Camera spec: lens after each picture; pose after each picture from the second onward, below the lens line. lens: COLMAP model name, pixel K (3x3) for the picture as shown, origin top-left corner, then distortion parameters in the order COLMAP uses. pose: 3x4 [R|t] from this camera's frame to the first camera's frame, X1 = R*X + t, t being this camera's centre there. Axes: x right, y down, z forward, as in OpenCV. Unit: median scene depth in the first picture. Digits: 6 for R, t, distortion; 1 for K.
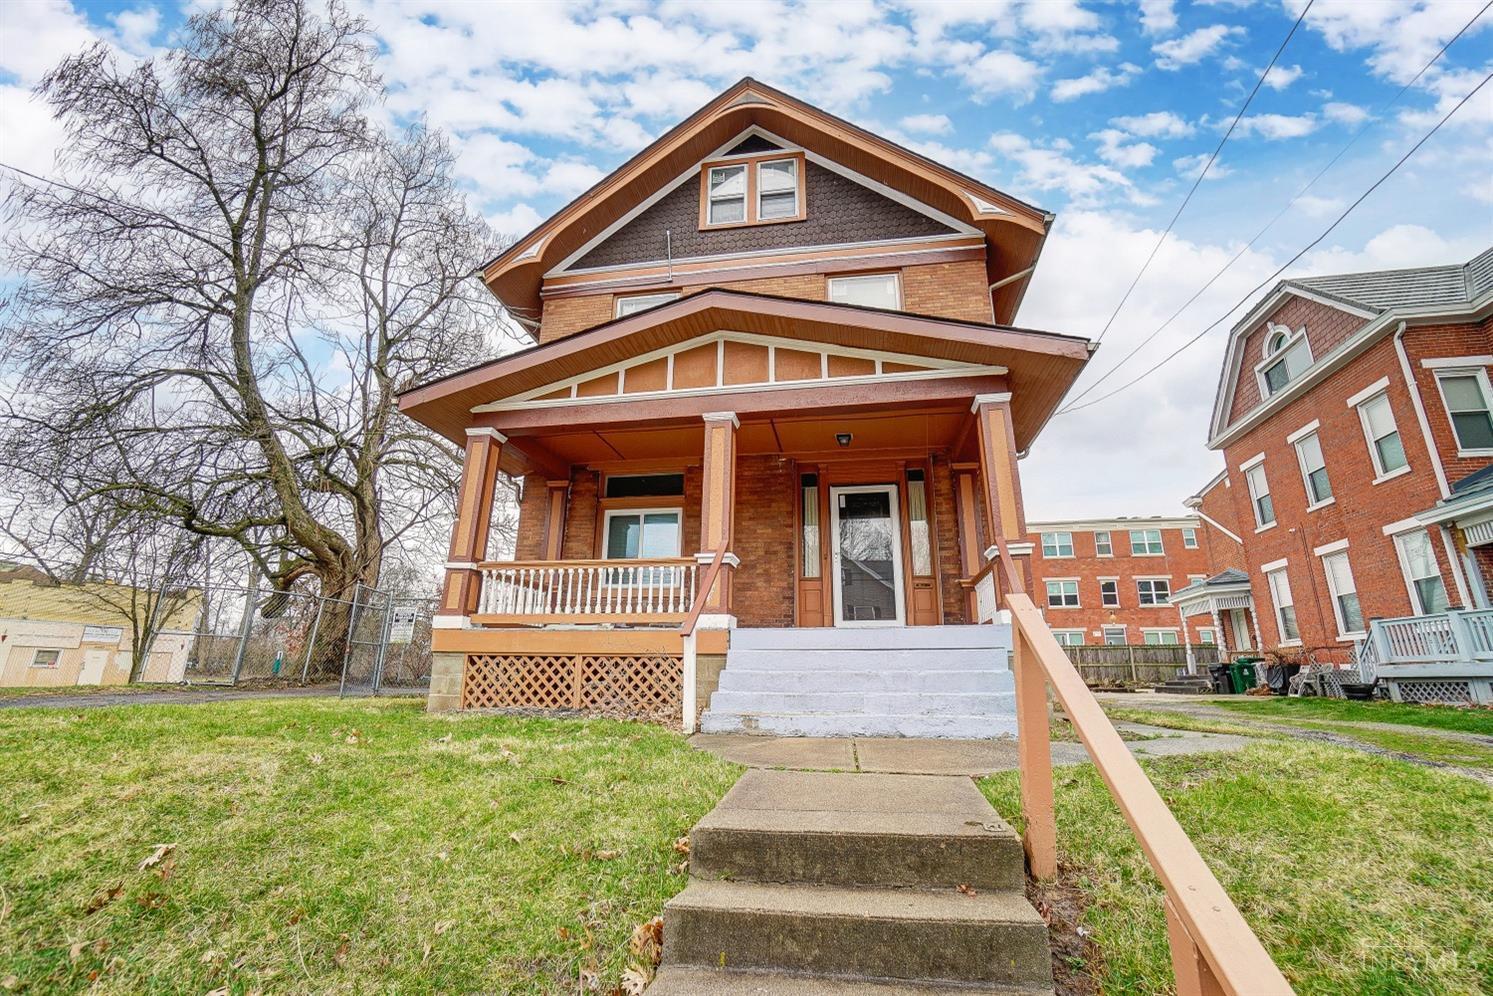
lens RADIAL K [[649.8, 0, 735.5], [0, 649.8, 488.3], [0, 0, 1]] dist [-0.033654, 0.008787]
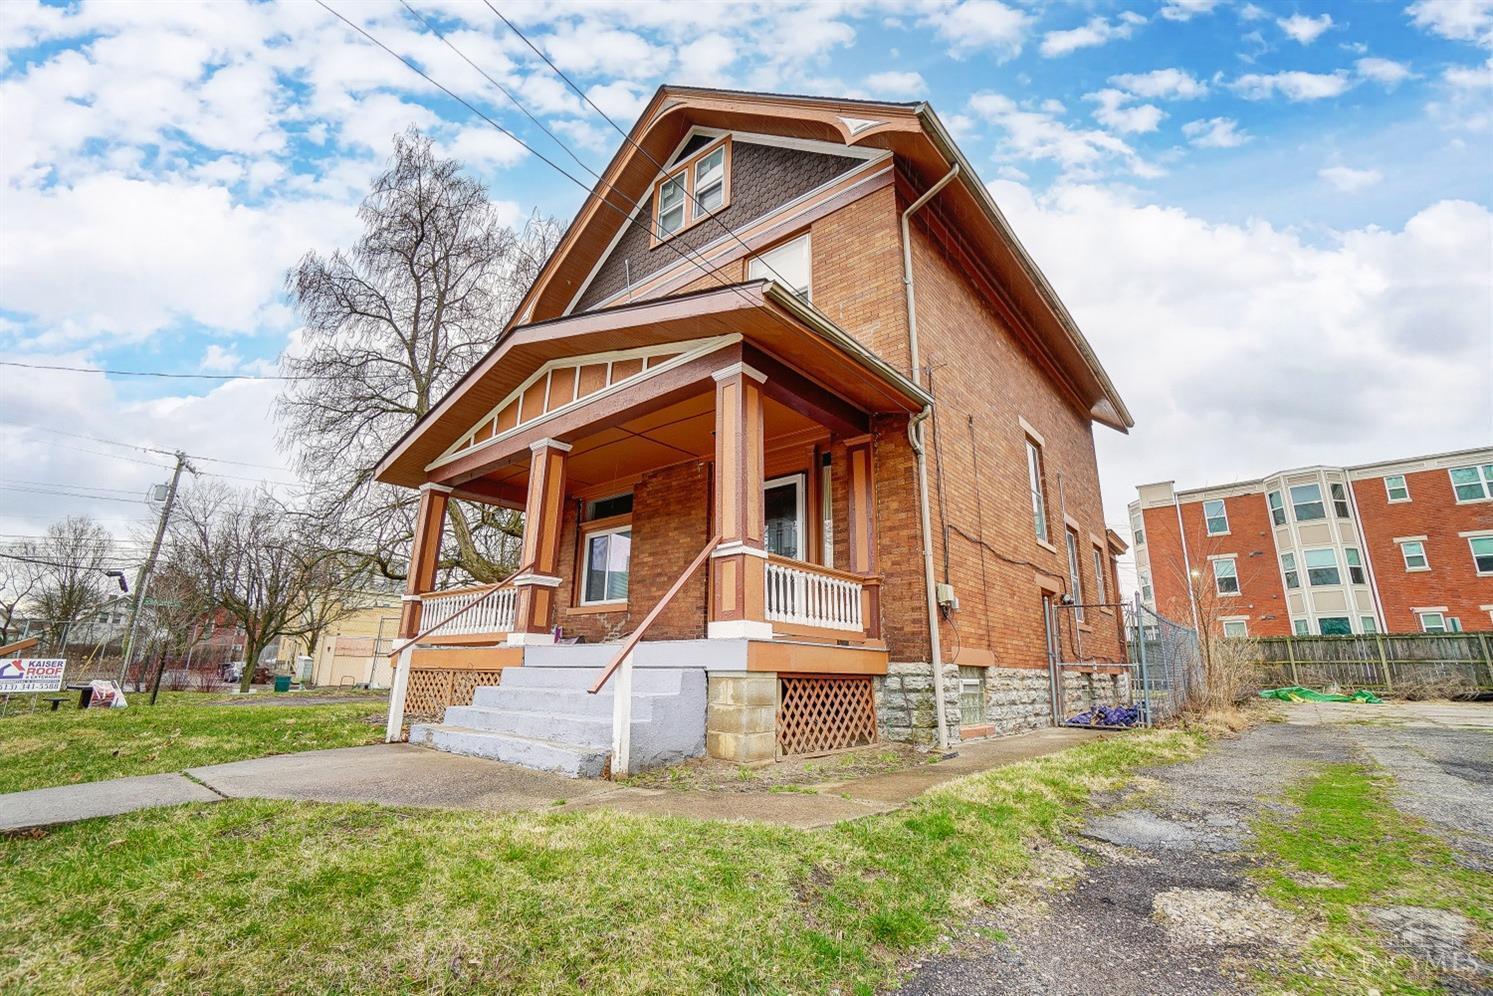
lens RADIAL K [[649.8, 0, 741.1], [0, 649.8, 494.0], [0, 0, 1]] dist [-0.033654, 0.008787]
pose [[0.868908, -0.134402, -0.476378, 0.686131], [0.139403, 0.989920, -0.025019, 0.038366], [0.474938, -0.044669, 0.878885, 0.208599]]
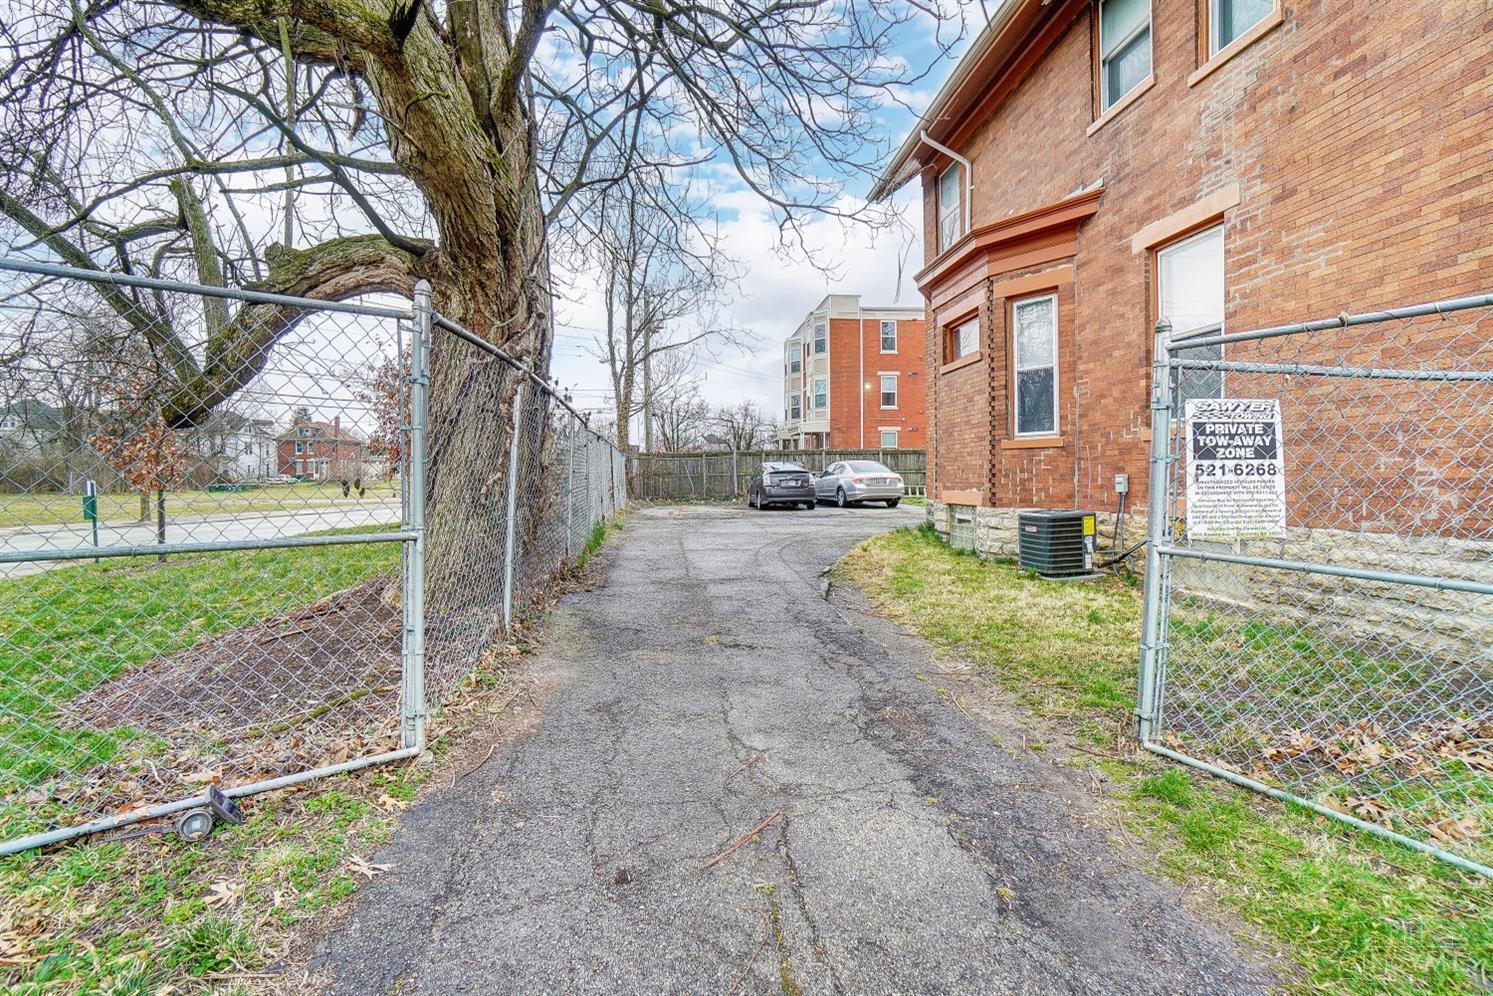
lens RADIAL K [[649.8, 0, 744.5], [0, 649.8, 486.3], [0, 0, 1]] dist [-0.033654, 0.008787]
pose [[0.949995, -0.026845, 0.311110, -1.143836], [-0.070217, 0.952418, 0.296597, 0.248320], [-0.304269, -0.303611, 0.902907, 1.251447]]
